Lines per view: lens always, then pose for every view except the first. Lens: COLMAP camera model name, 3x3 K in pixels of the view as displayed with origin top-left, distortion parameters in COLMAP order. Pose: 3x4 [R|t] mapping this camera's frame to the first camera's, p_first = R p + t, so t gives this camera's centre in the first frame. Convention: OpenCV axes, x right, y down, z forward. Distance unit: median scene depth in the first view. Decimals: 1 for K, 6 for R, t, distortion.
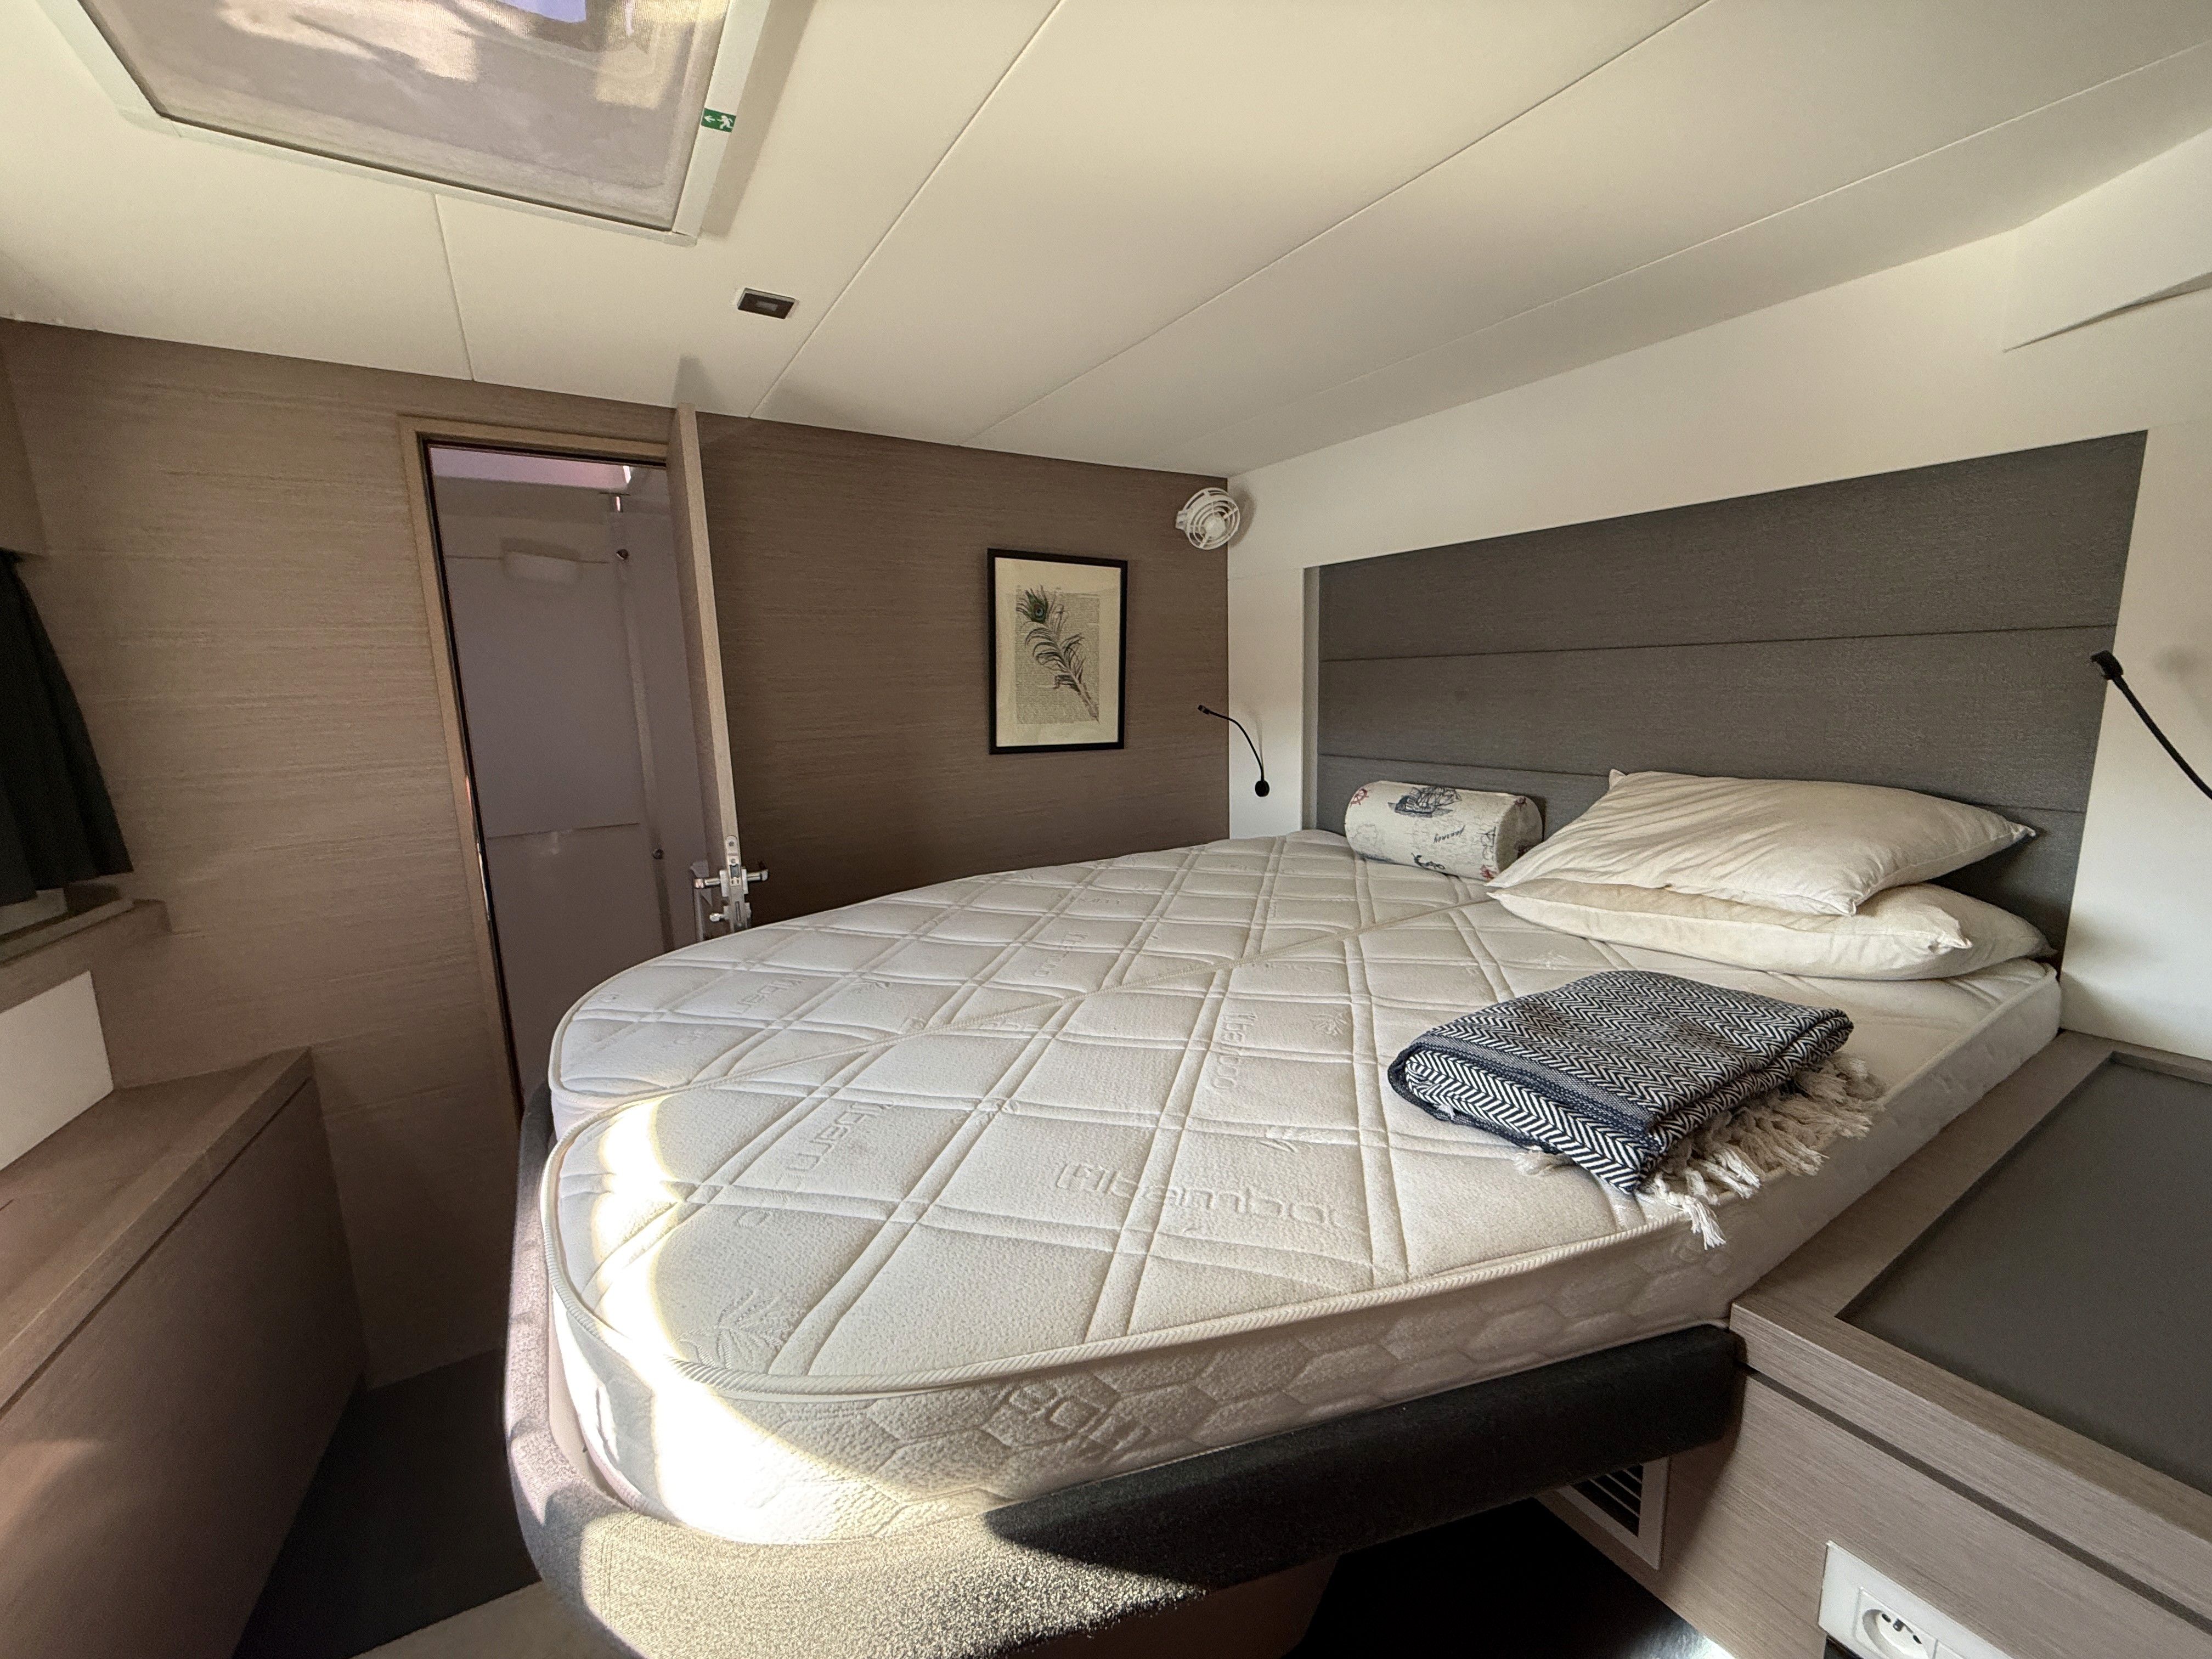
lens RADIAL K [[896.4, 0, 1112.2], [0, 896.4, 832.5], [0, 0, 1]] dist [-0.000987, -0.000039]
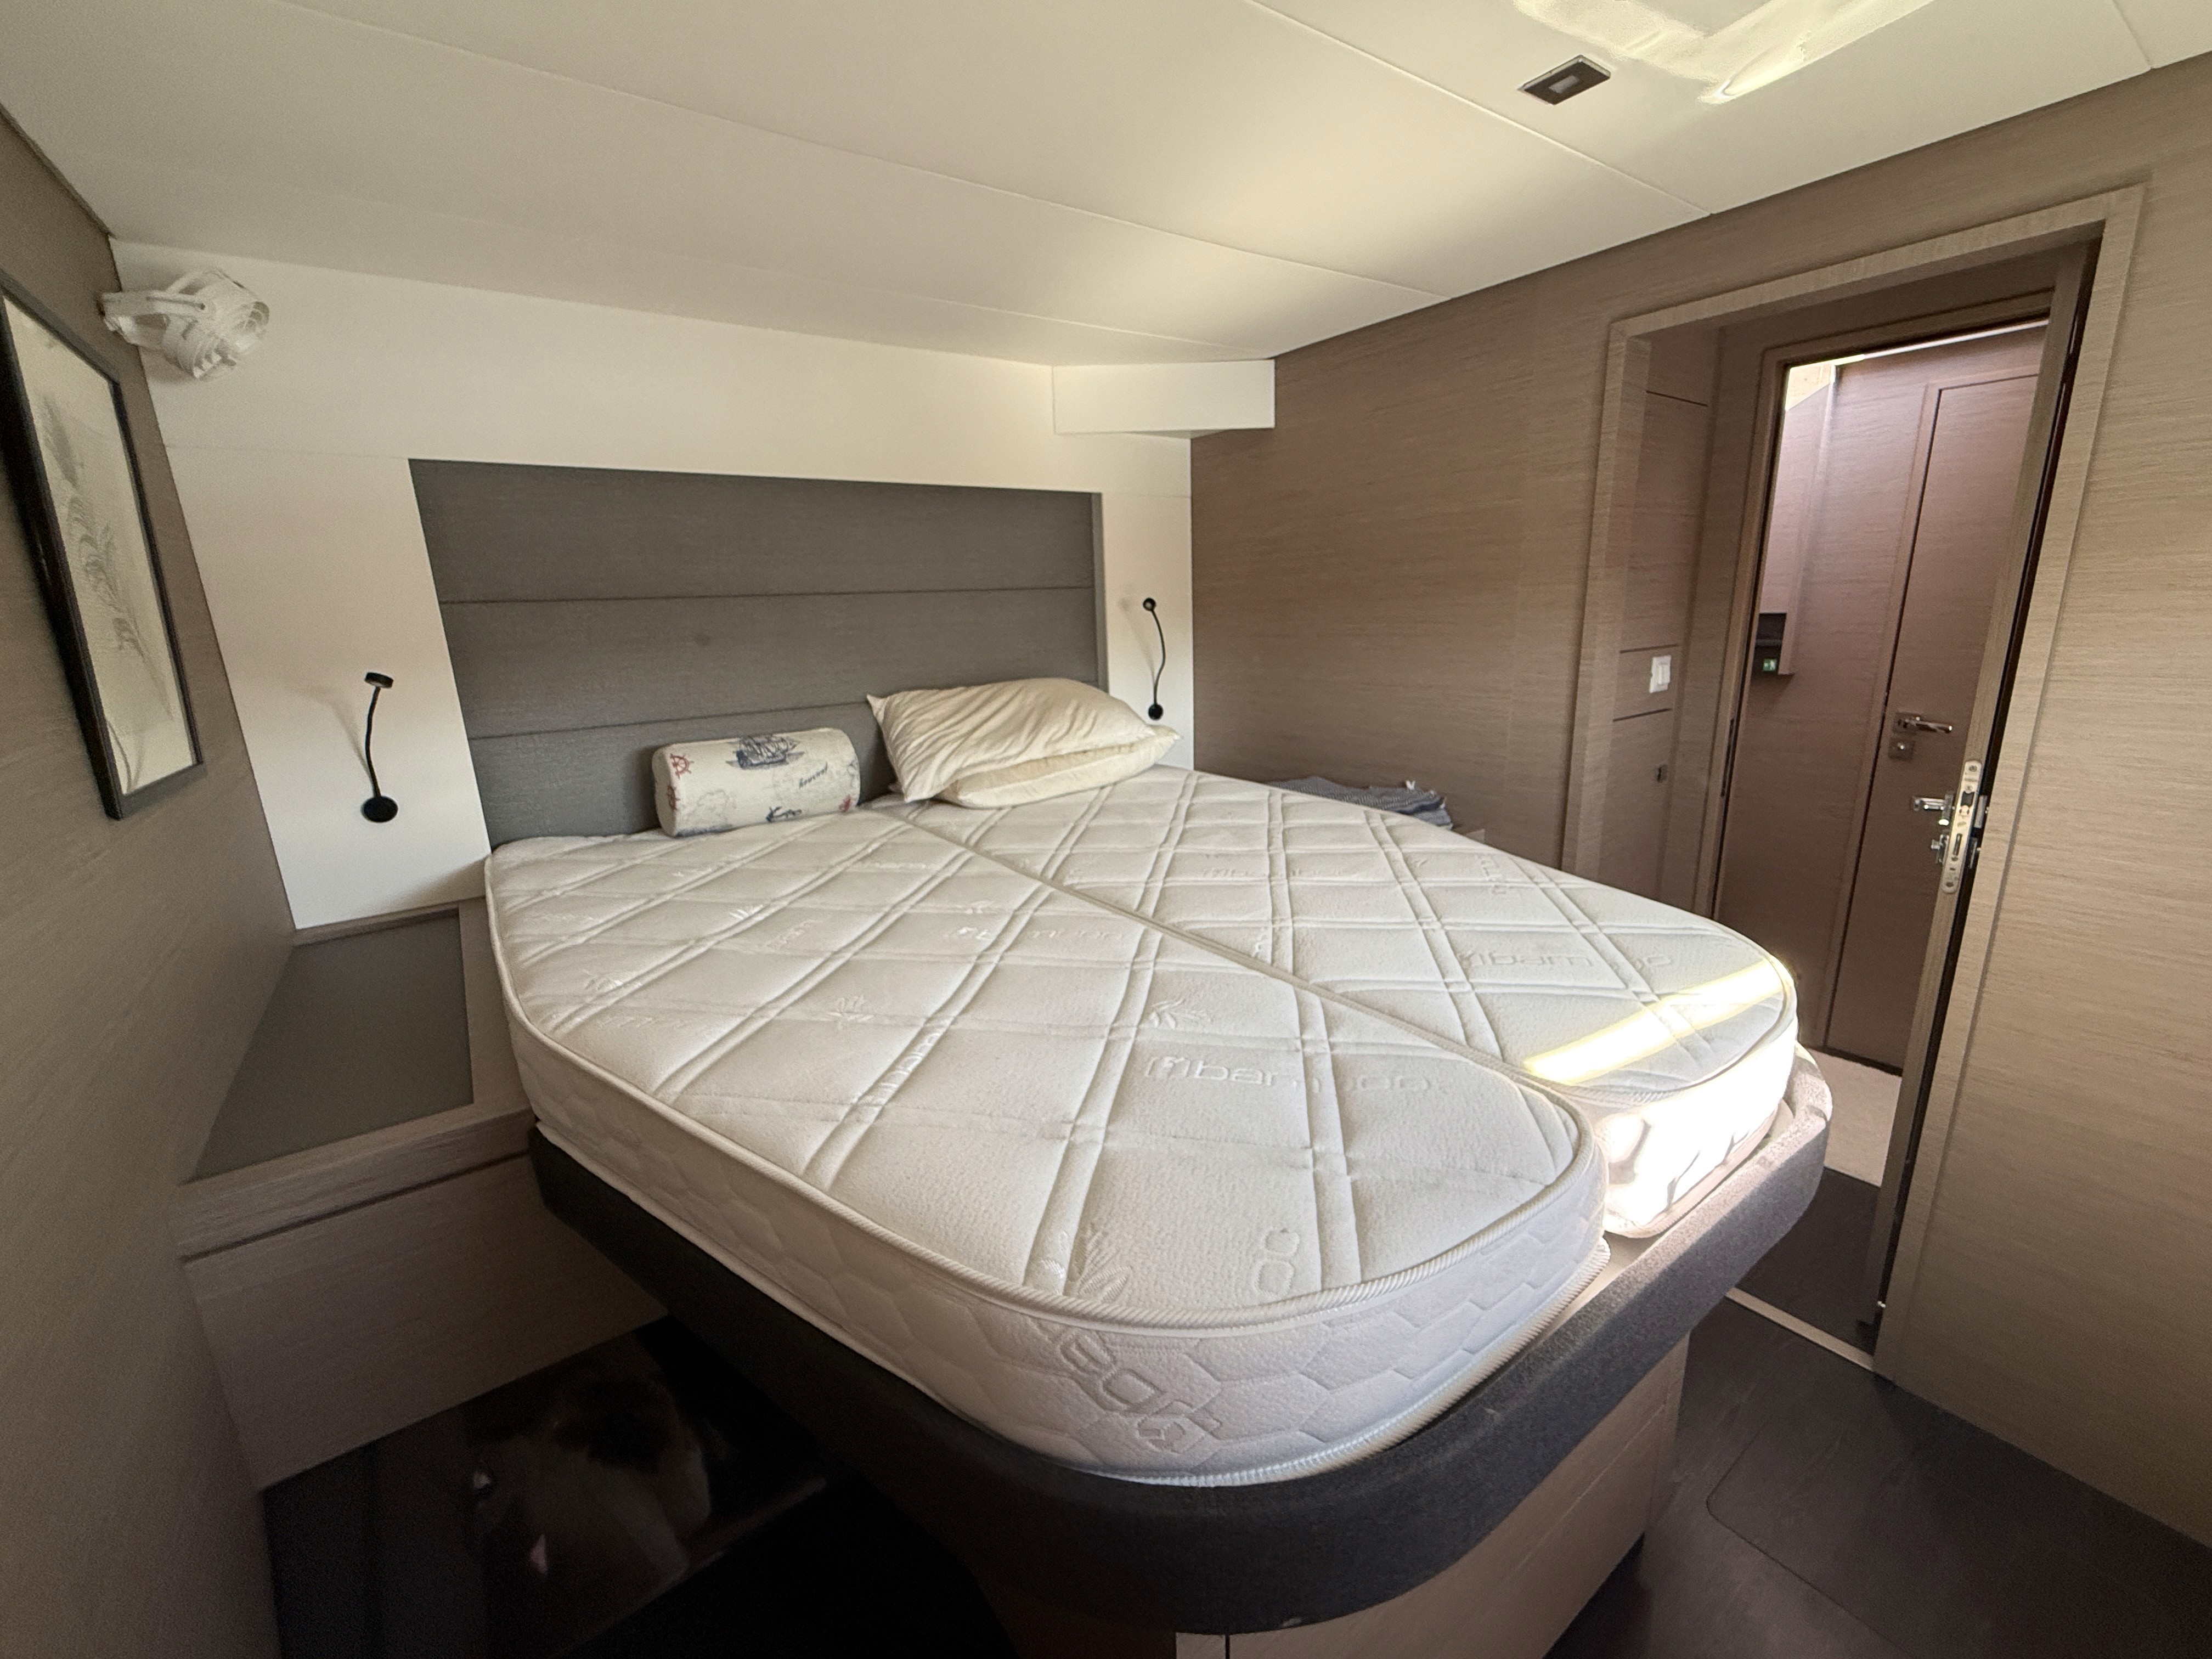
lens RADIAL K [[896.4, 0, 1104.0], [0, 896.4, 825.6], [0, 0, 1]] dist [-0.000987, -0.000039]
pose [[-0.055486, -0.212022, 0.975688, -0.614487], [0.202802, 0.954431, 0.218936, -0.095119], [-0.977647, 0.210019, -0.009959, 0.684842]]
